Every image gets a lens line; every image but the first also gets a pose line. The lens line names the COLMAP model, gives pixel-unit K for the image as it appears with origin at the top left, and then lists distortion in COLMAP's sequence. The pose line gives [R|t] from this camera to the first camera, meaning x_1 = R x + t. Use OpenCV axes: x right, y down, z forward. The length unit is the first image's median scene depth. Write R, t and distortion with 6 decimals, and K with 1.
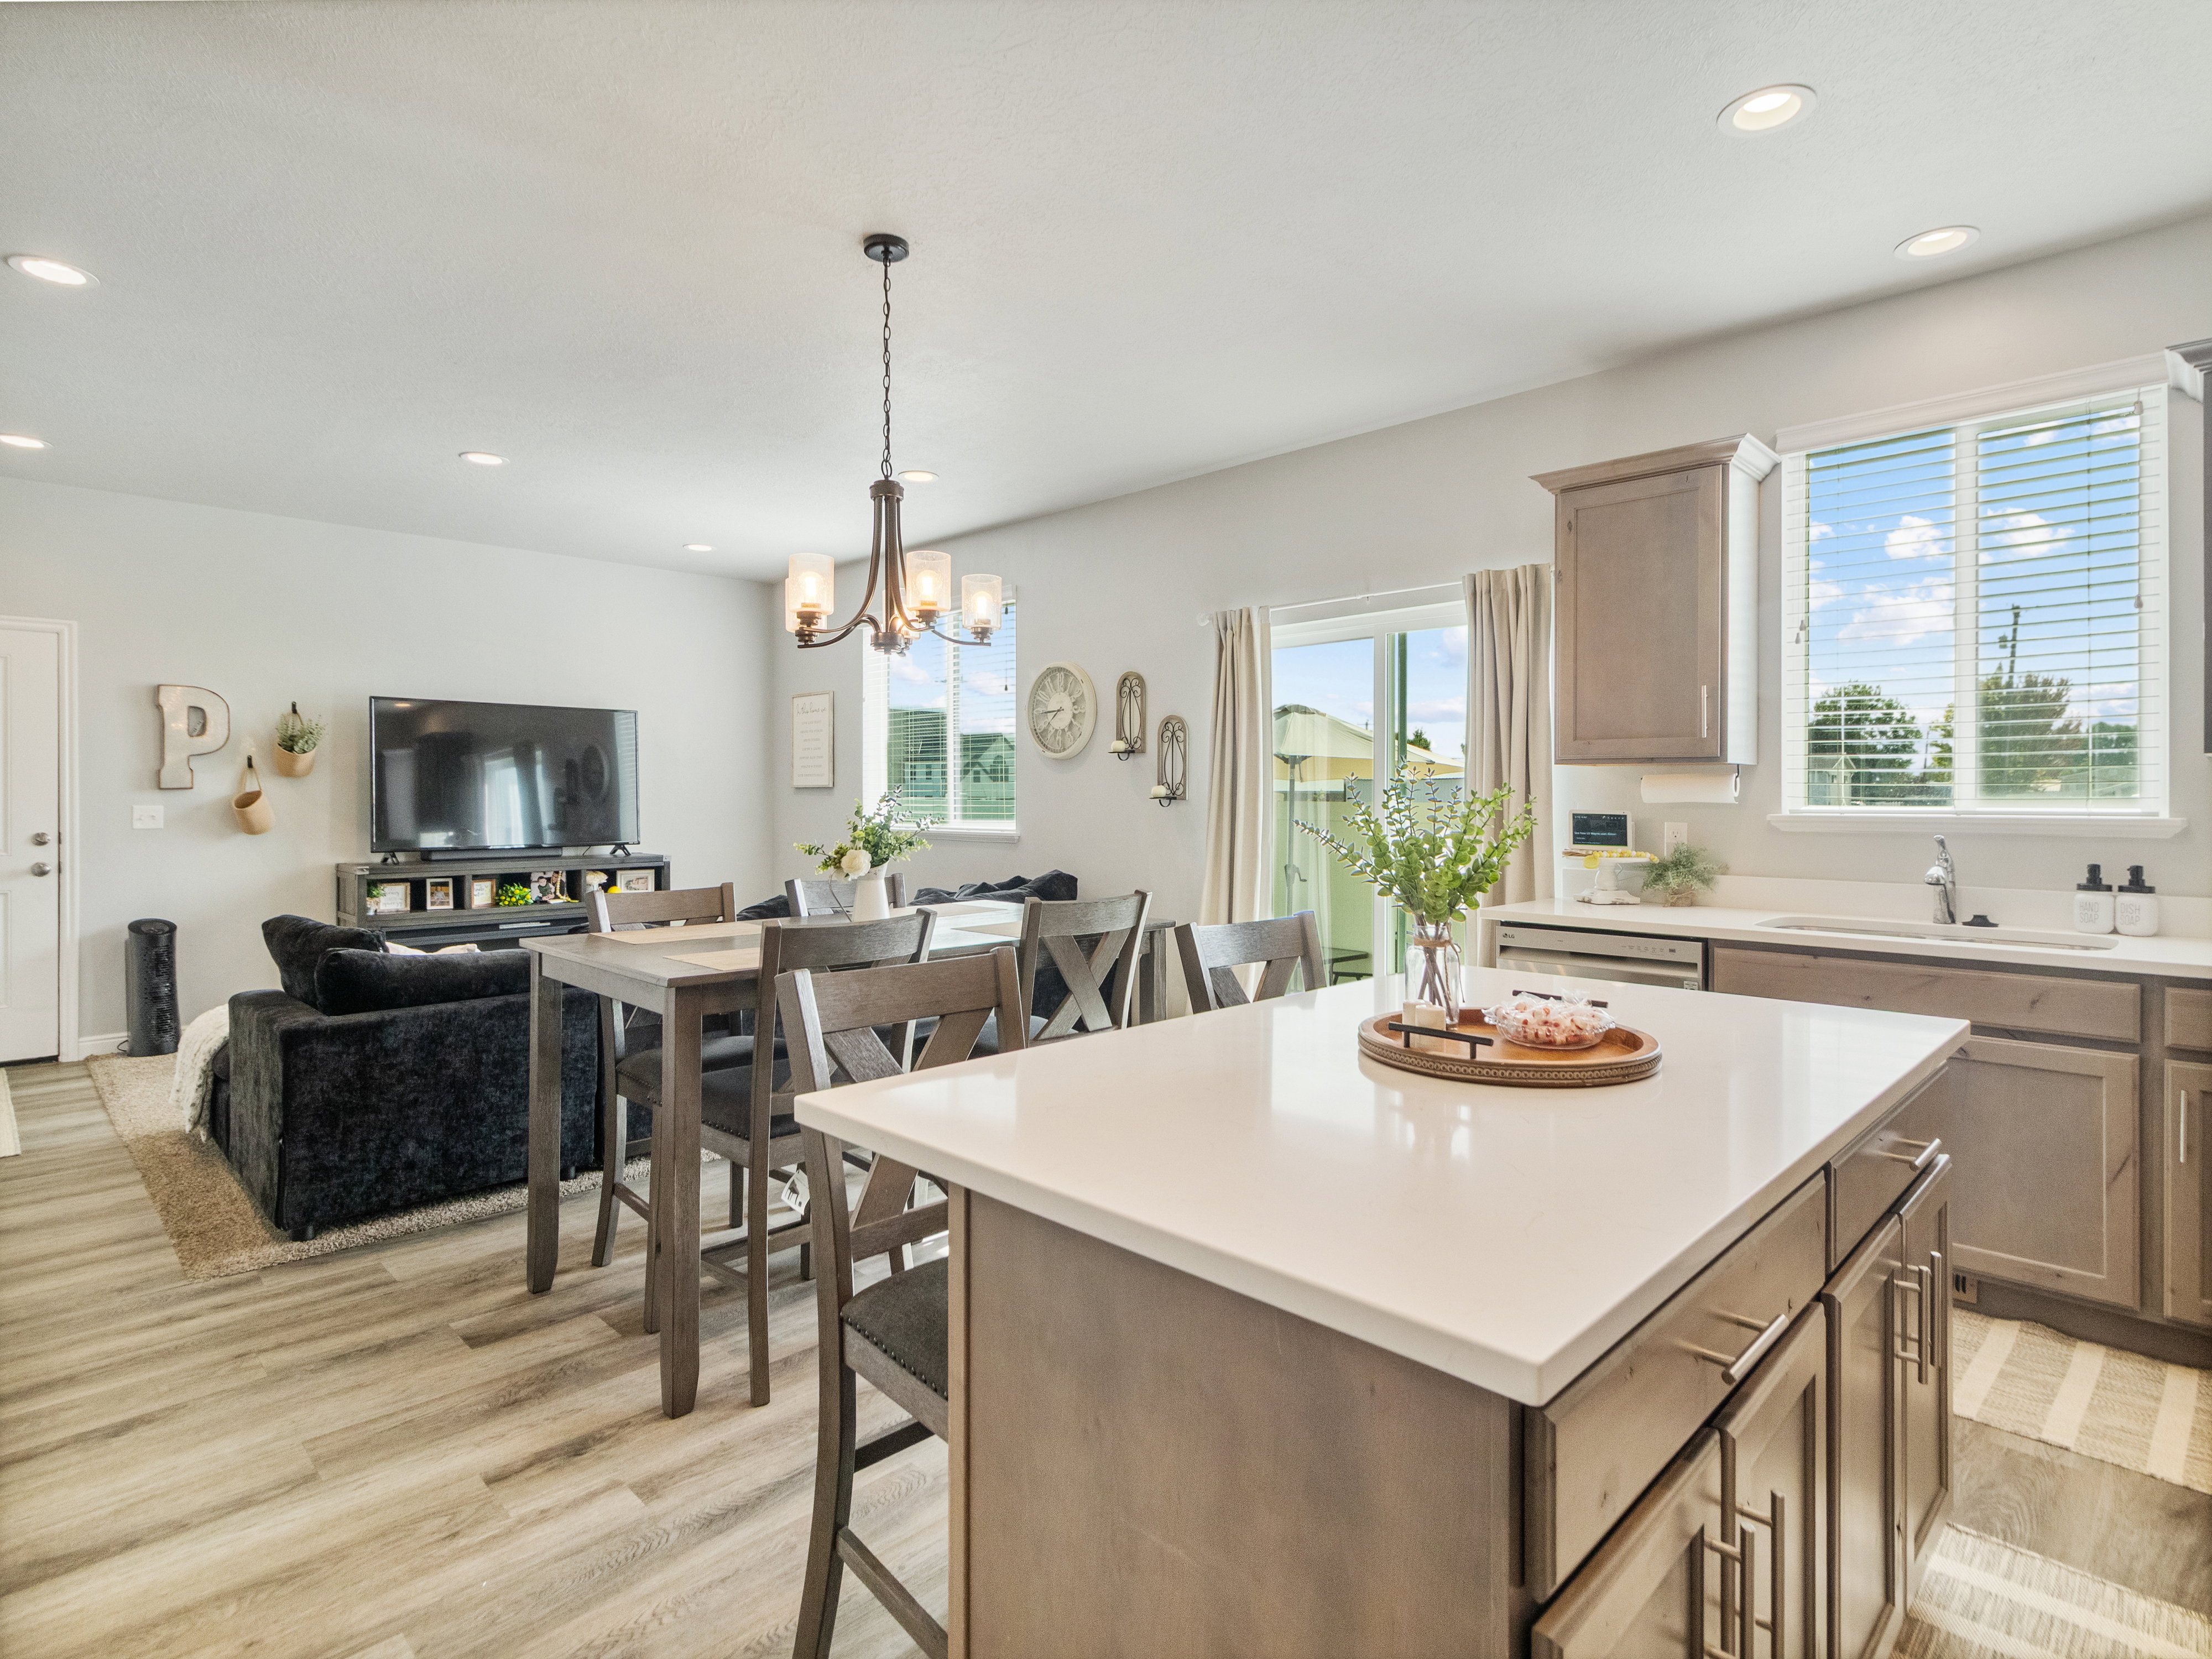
lens RADIAL K [[1165.2, 0, 1112.8], [0, 1165.2, 796.9], [0, 0, 1]] dist [0.002585, 0.001396]
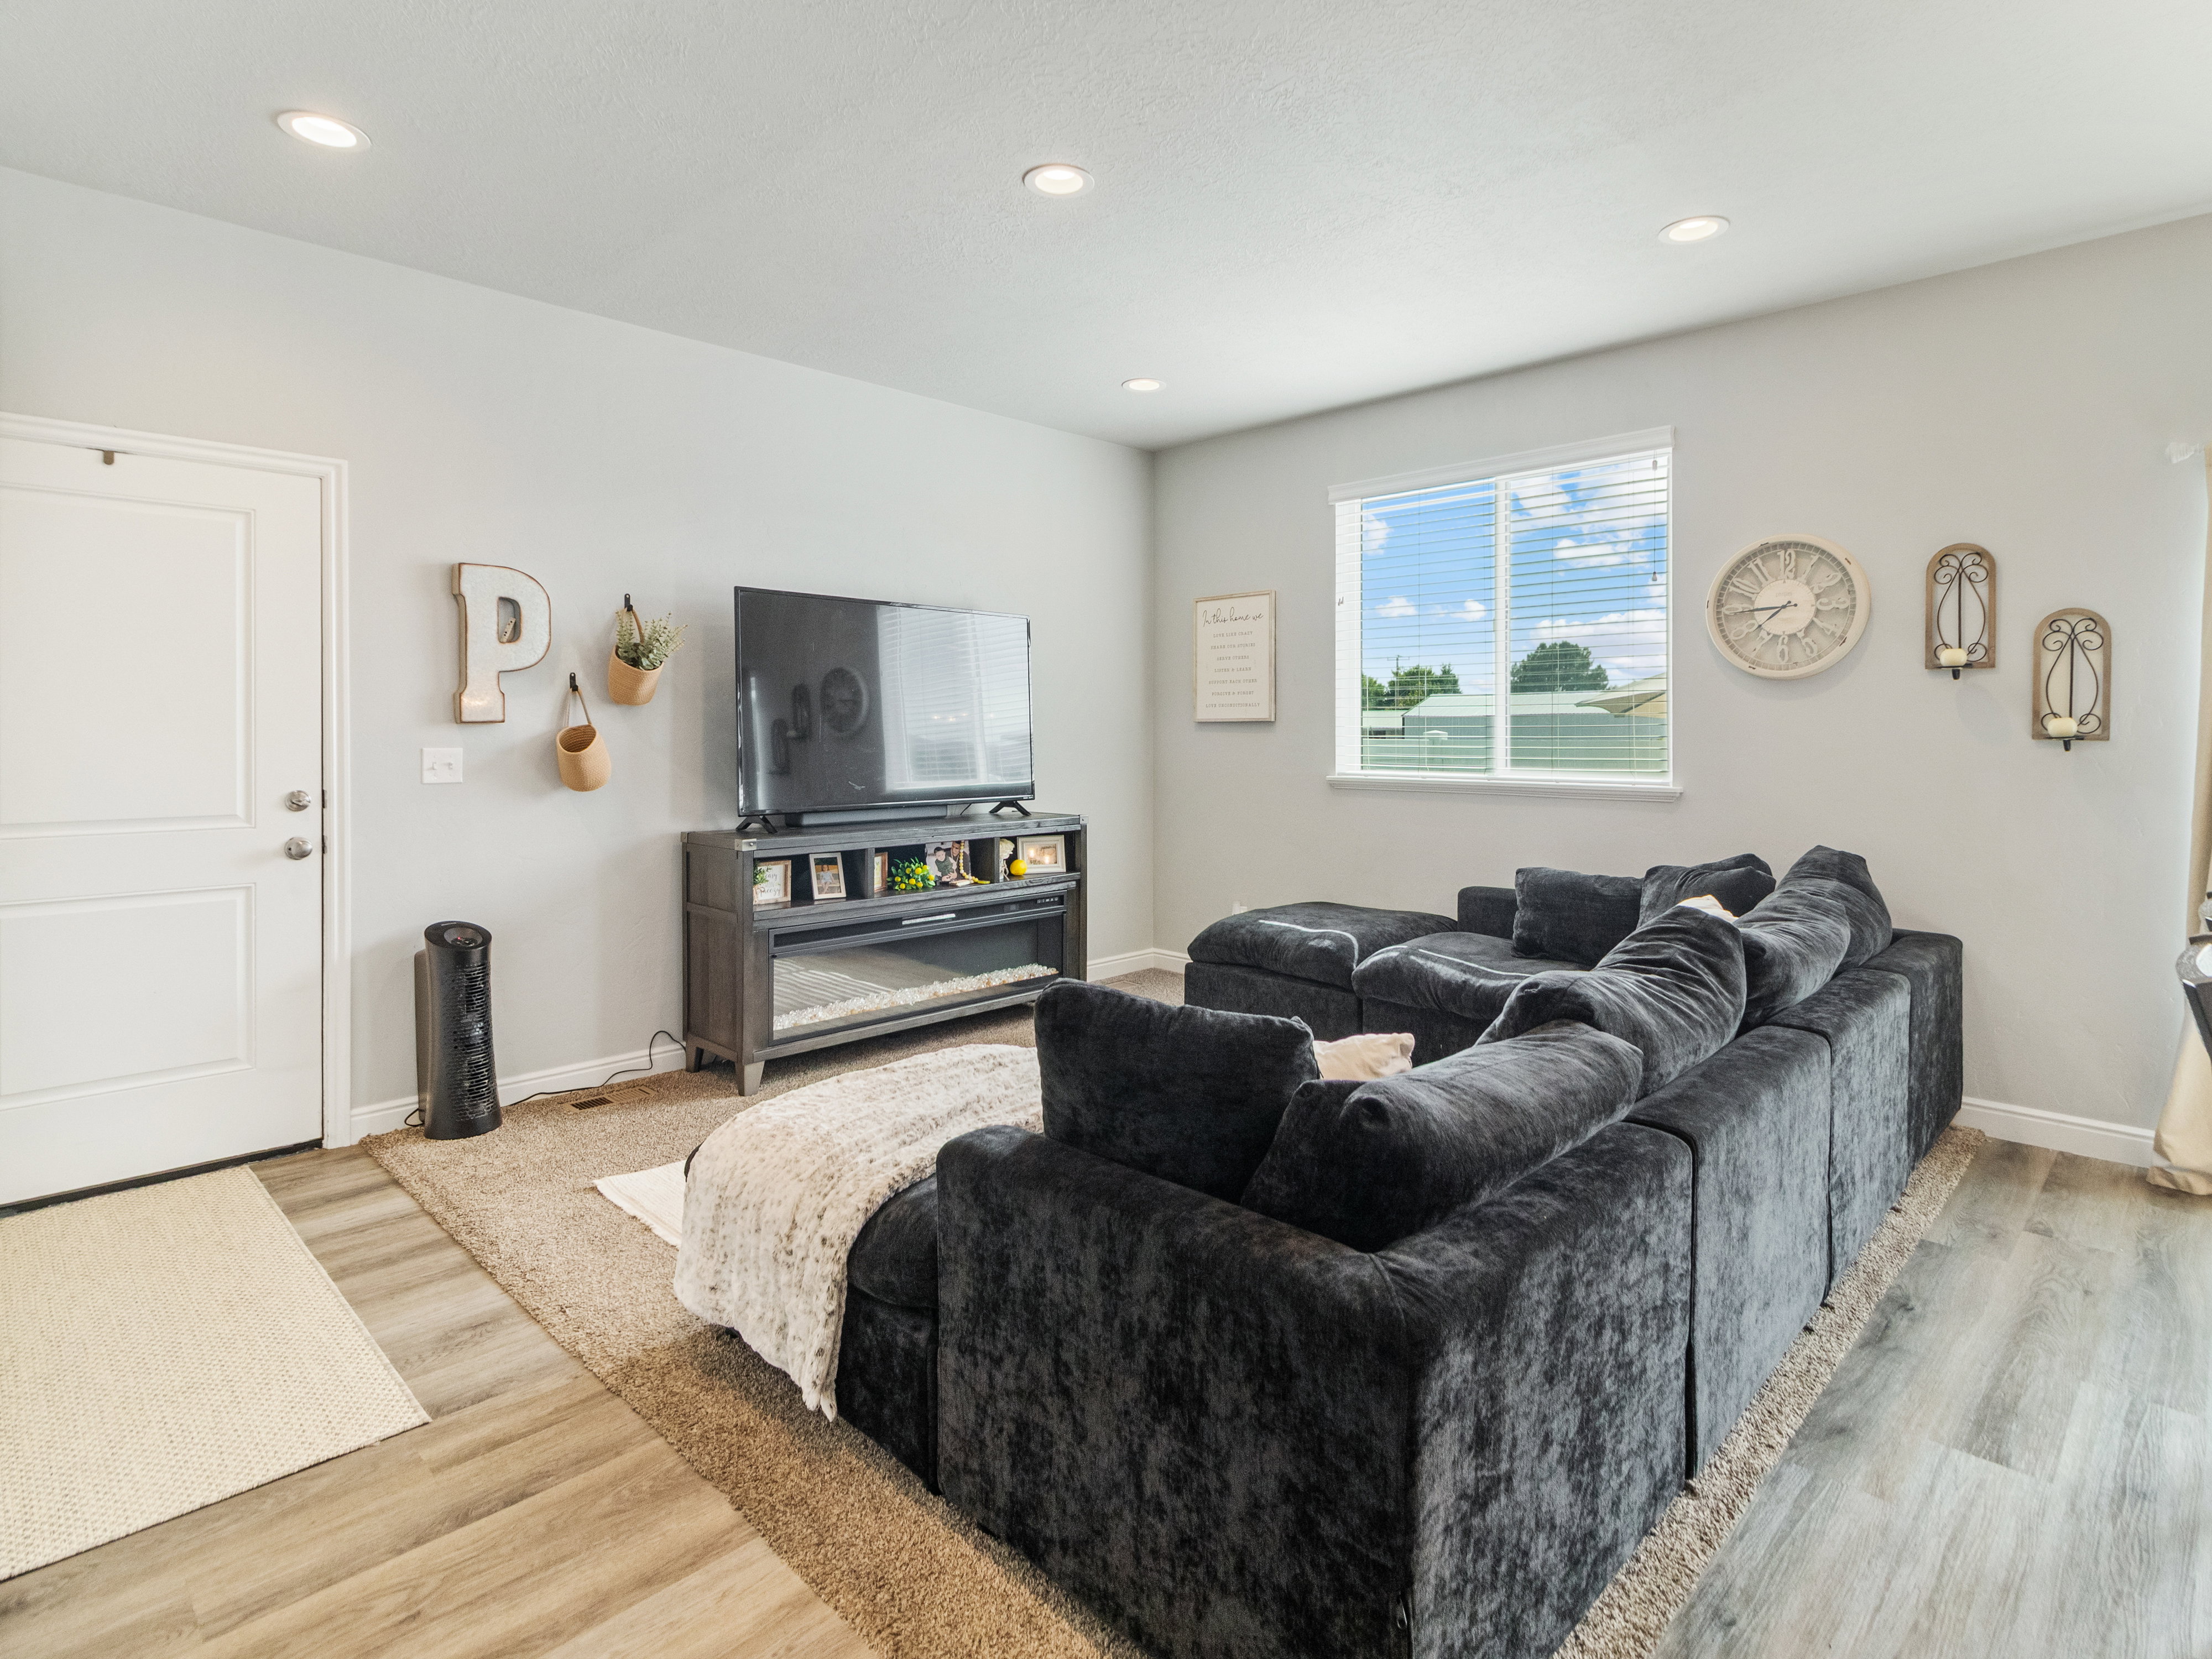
lens RADIAL K [[1165.2, 0, 1117.9], [0, 1165.2, 733.6], [0, 0, 1]] dist [0.002585, 0.001396]
pose [[0.999994, 0.000794, -0.003376, -0.428233], [-0.000787, 0.999998, 0.001945, -0.002221], [0.003378, -0.001942, 0.999992, 0.333882]]
